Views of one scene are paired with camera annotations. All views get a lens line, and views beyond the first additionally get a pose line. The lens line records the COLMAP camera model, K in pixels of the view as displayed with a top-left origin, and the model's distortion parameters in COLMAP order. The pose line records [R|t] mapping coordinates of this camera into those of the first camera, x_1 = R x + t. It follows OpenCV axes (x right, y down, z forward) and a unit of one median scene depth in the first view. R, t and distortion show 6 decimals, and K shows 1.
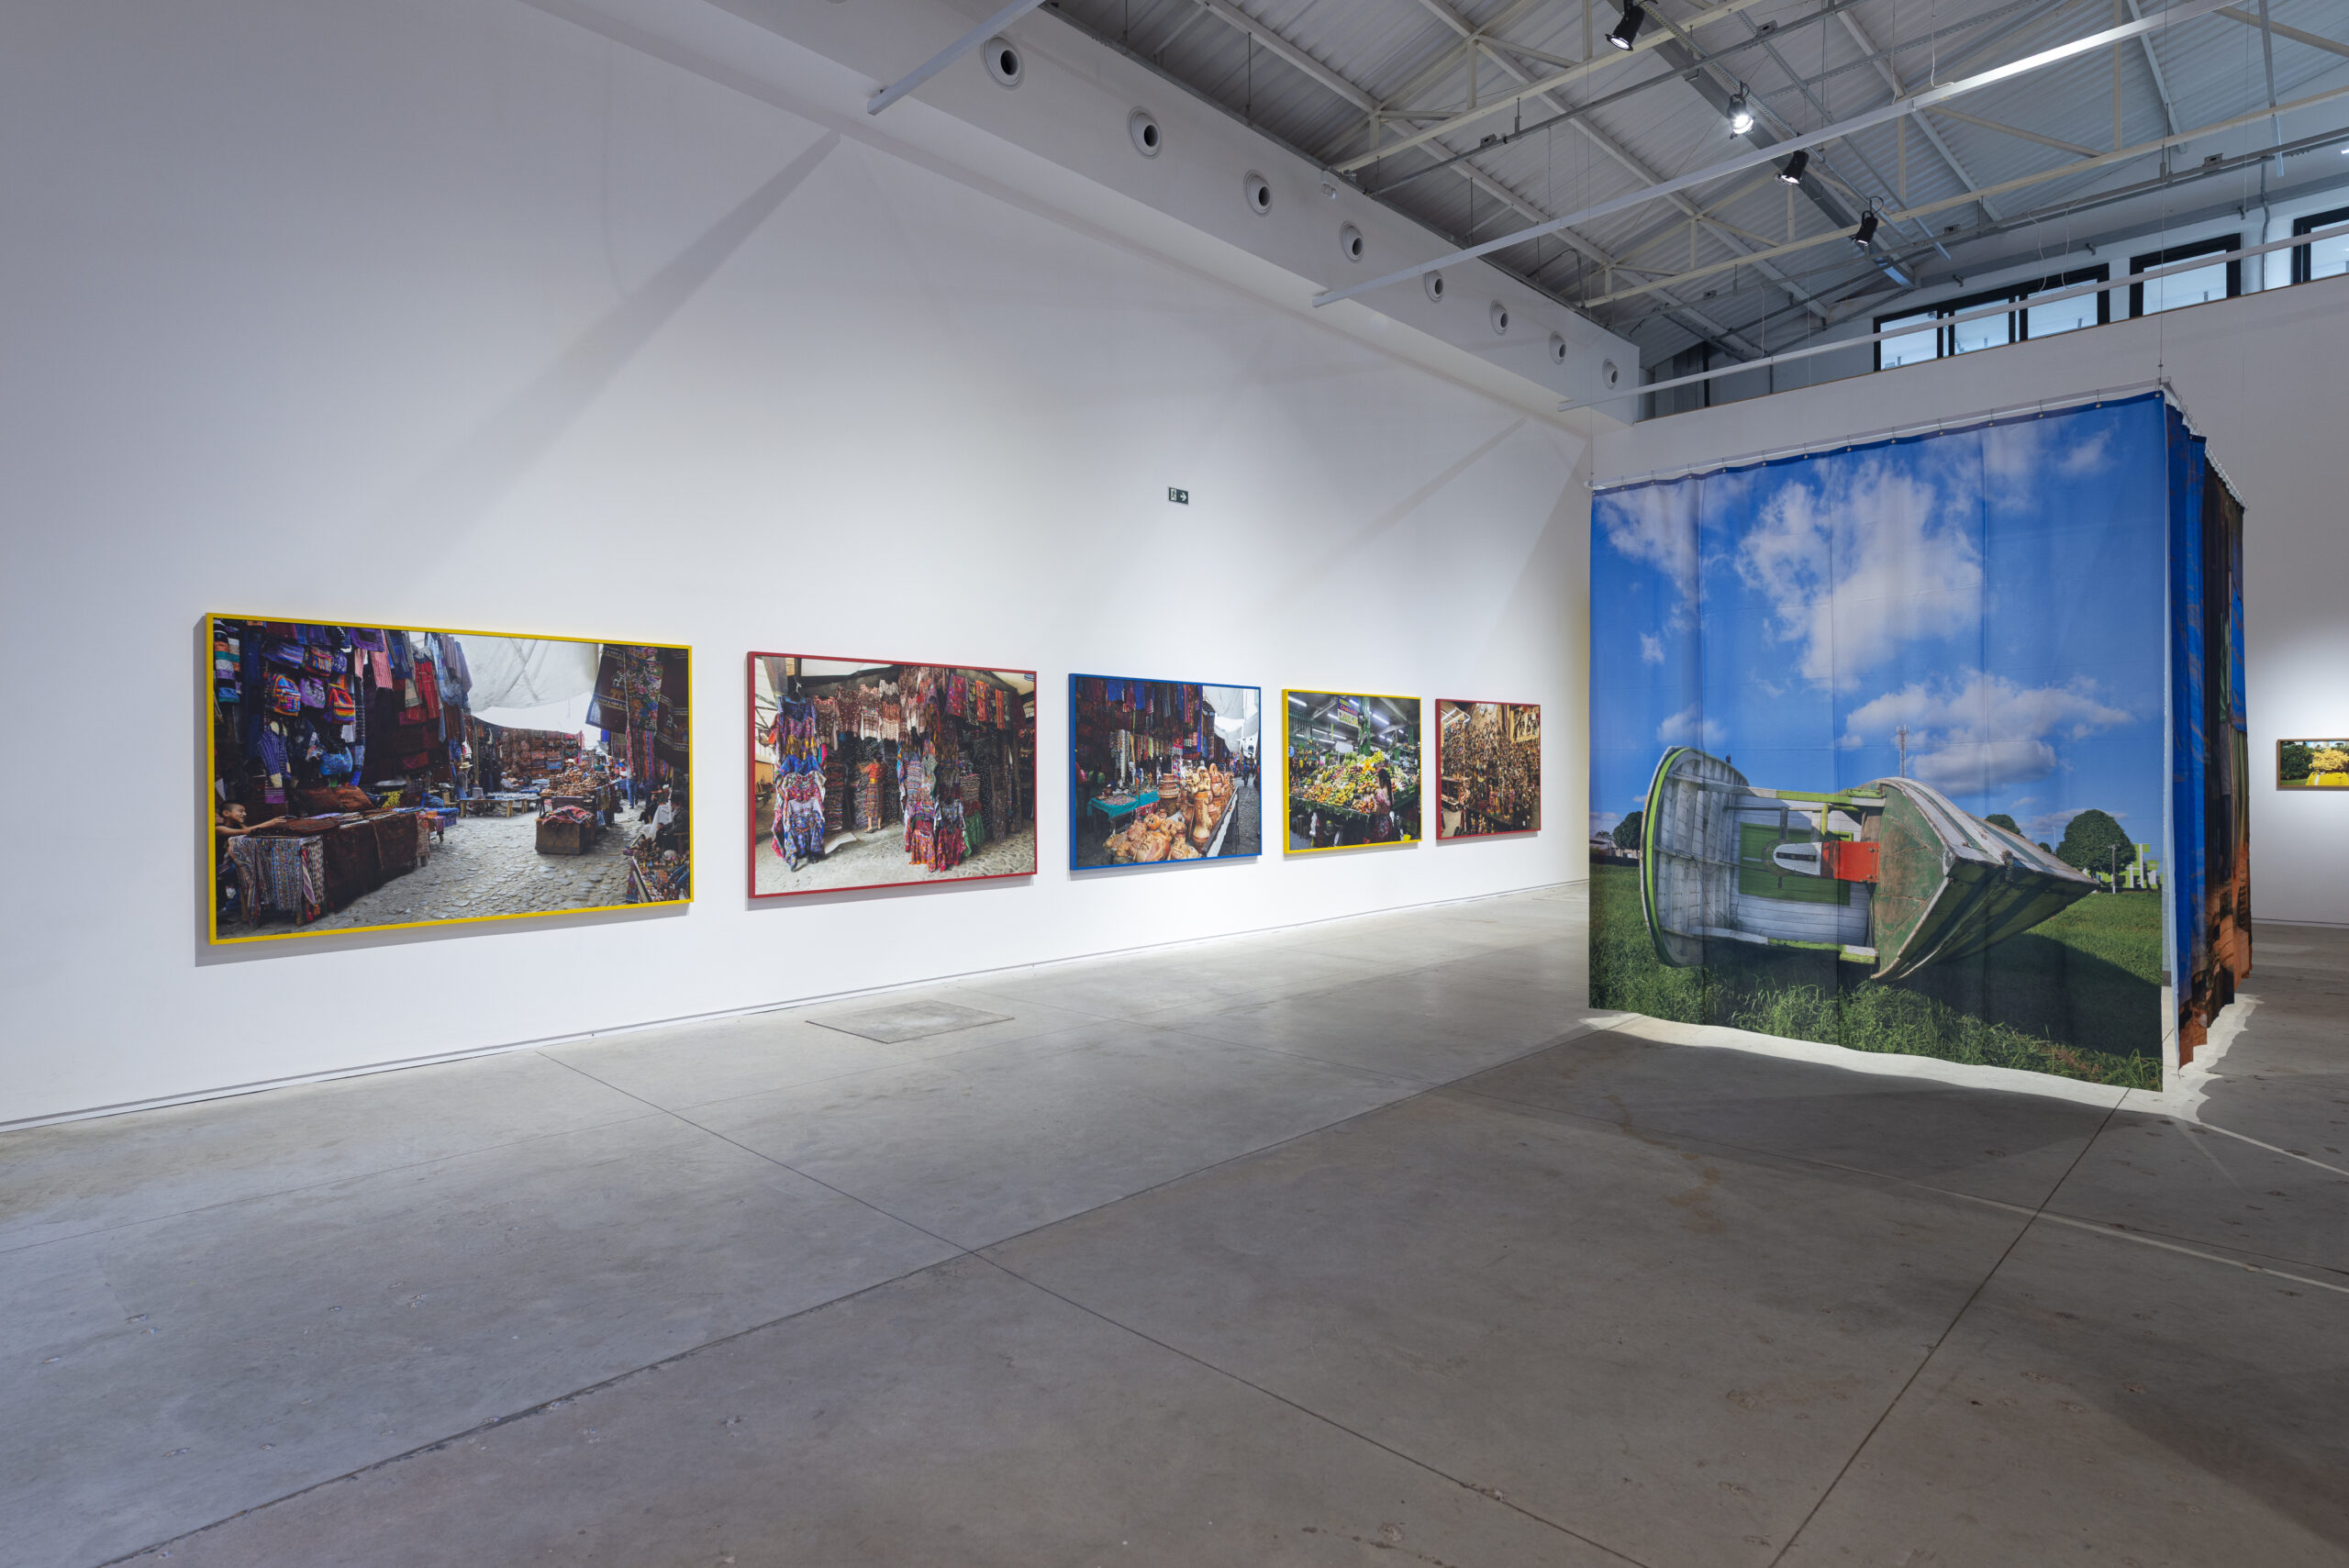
lens RADIAL K [[1228.8, 0, 1182.8], [0, 1228.8, 766.9], [0, 0, 1]] dist [0.031199, -0.021009]
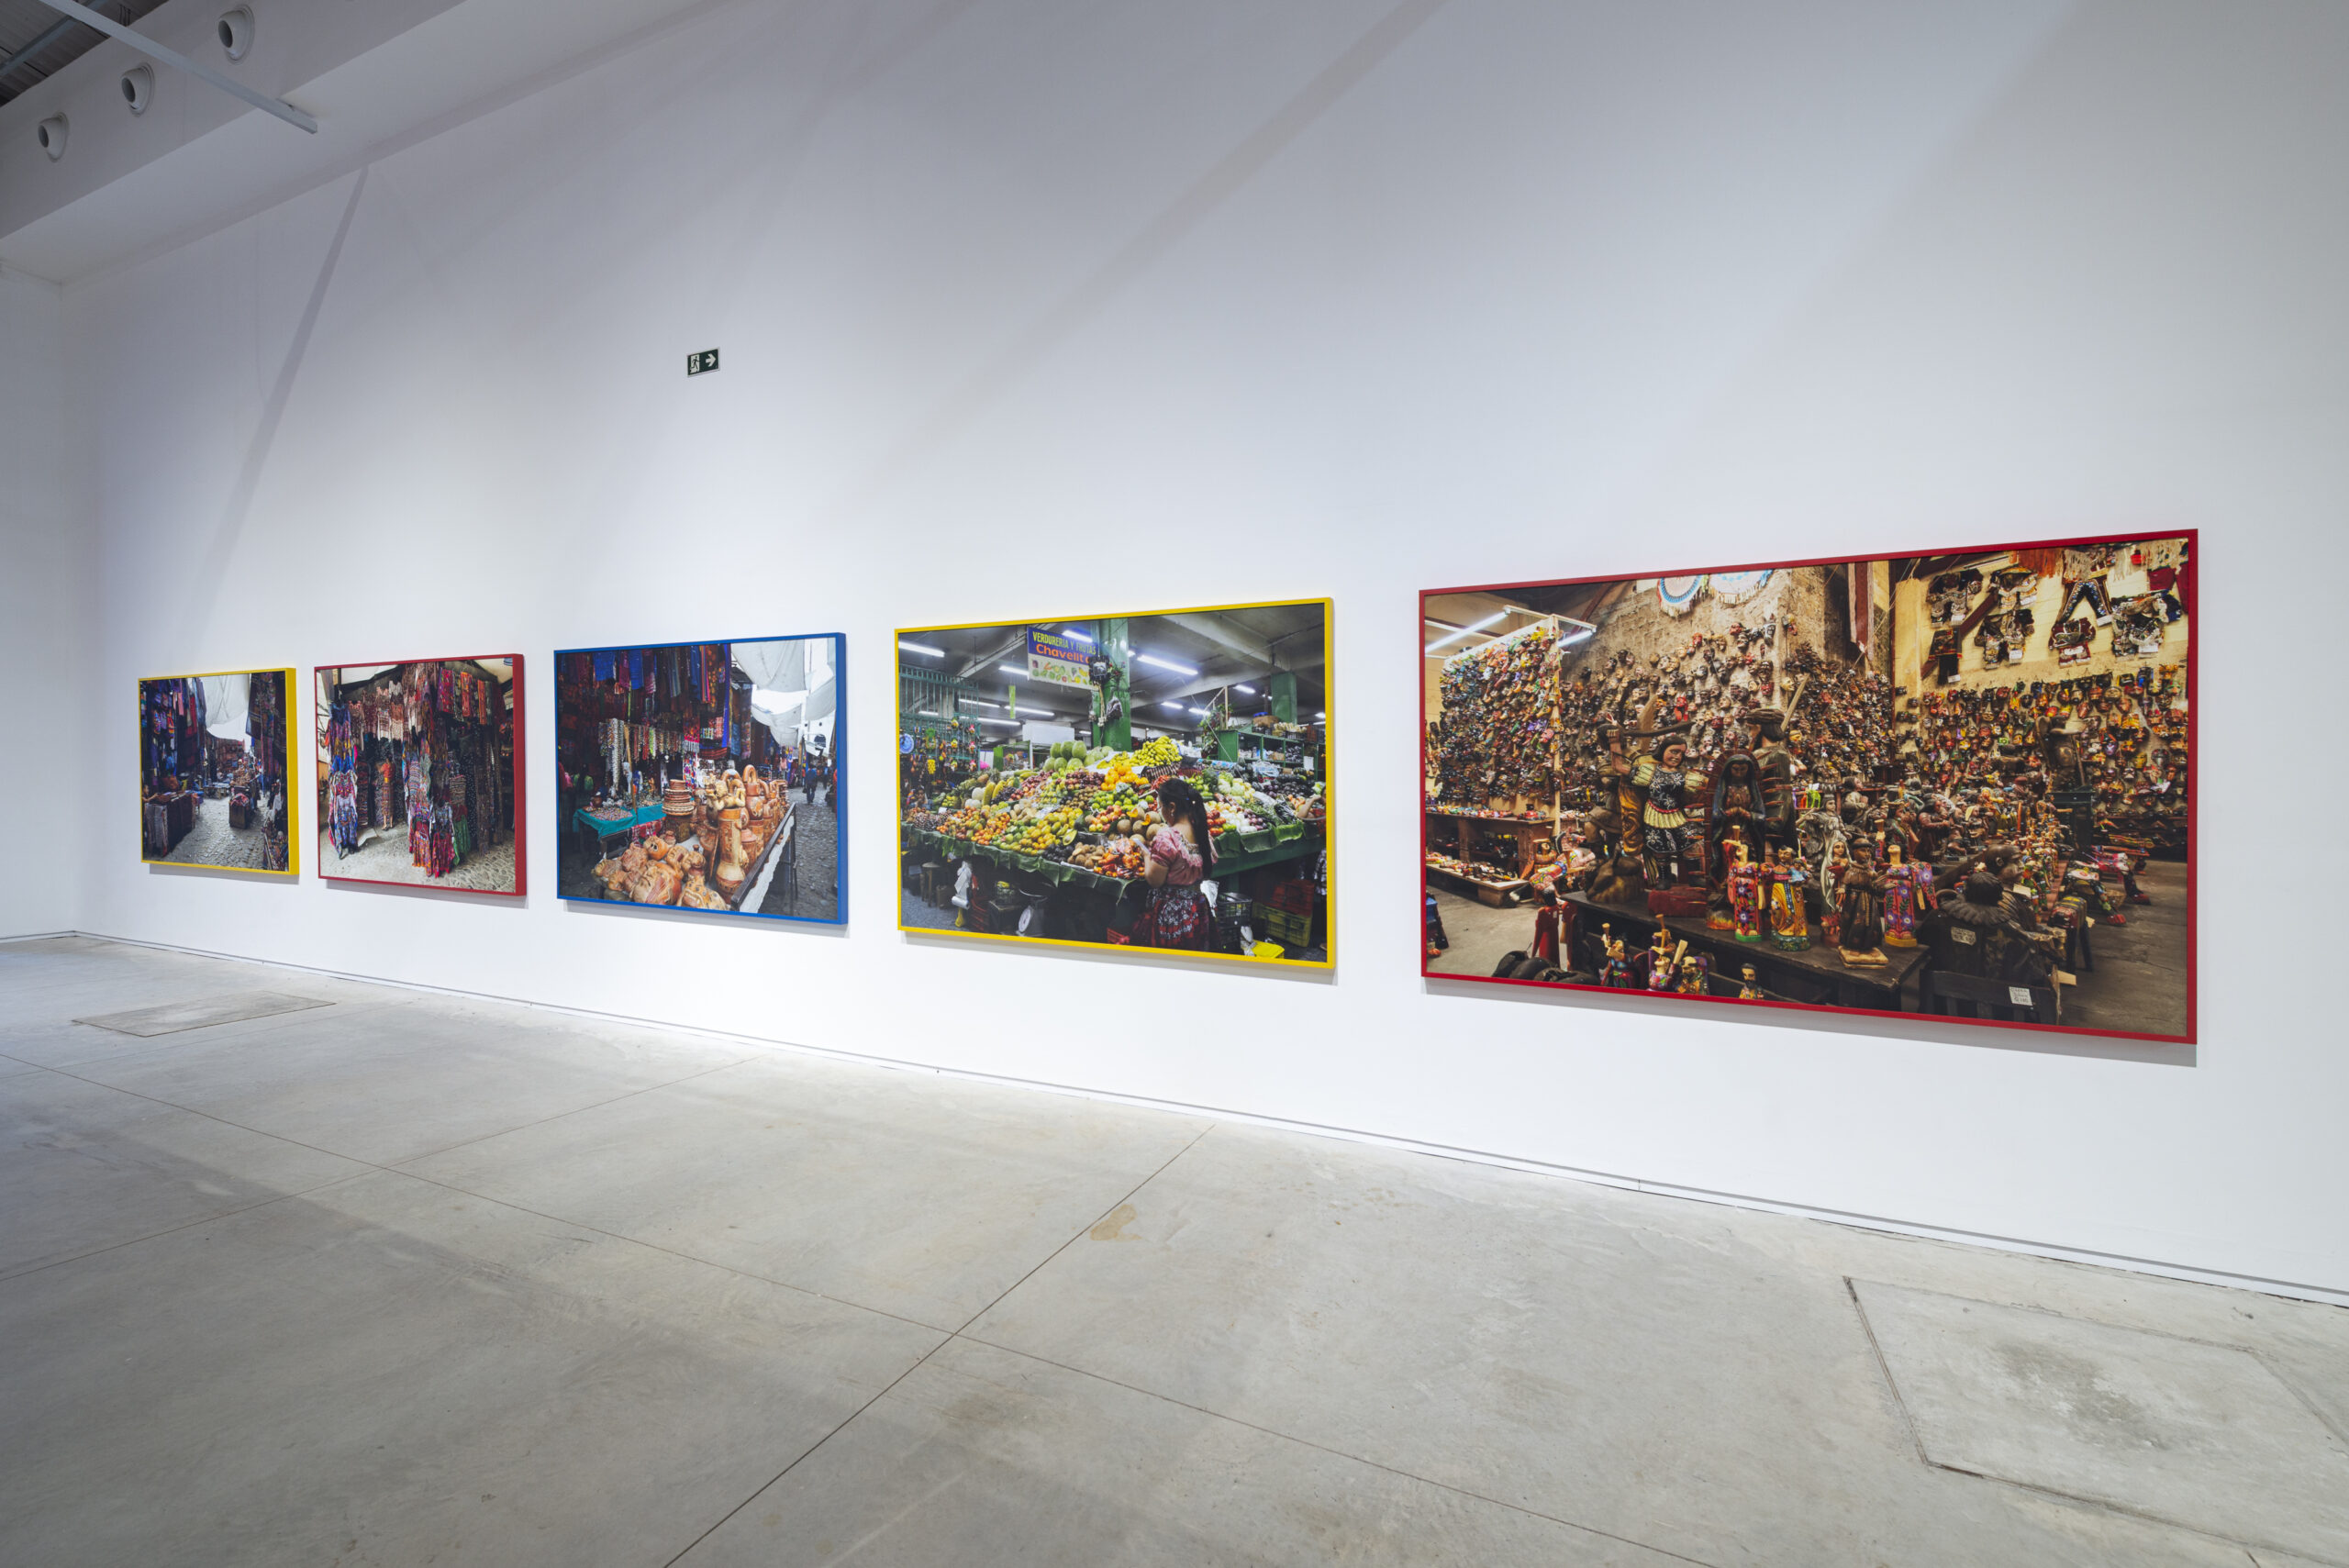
lens RADIAL K [[972.9, 0, 1179.6], [0, 972.9, 801.9], [0, 0, 1]] dist [0.022536, -0.008851]
pose [[0.329954, 0.021293, -0.943757, 0.638339], [-0.014878, 0.999739, 0.017354, 0.004637], [0.943880, 0.008316, 0.330184, 1.164925]]
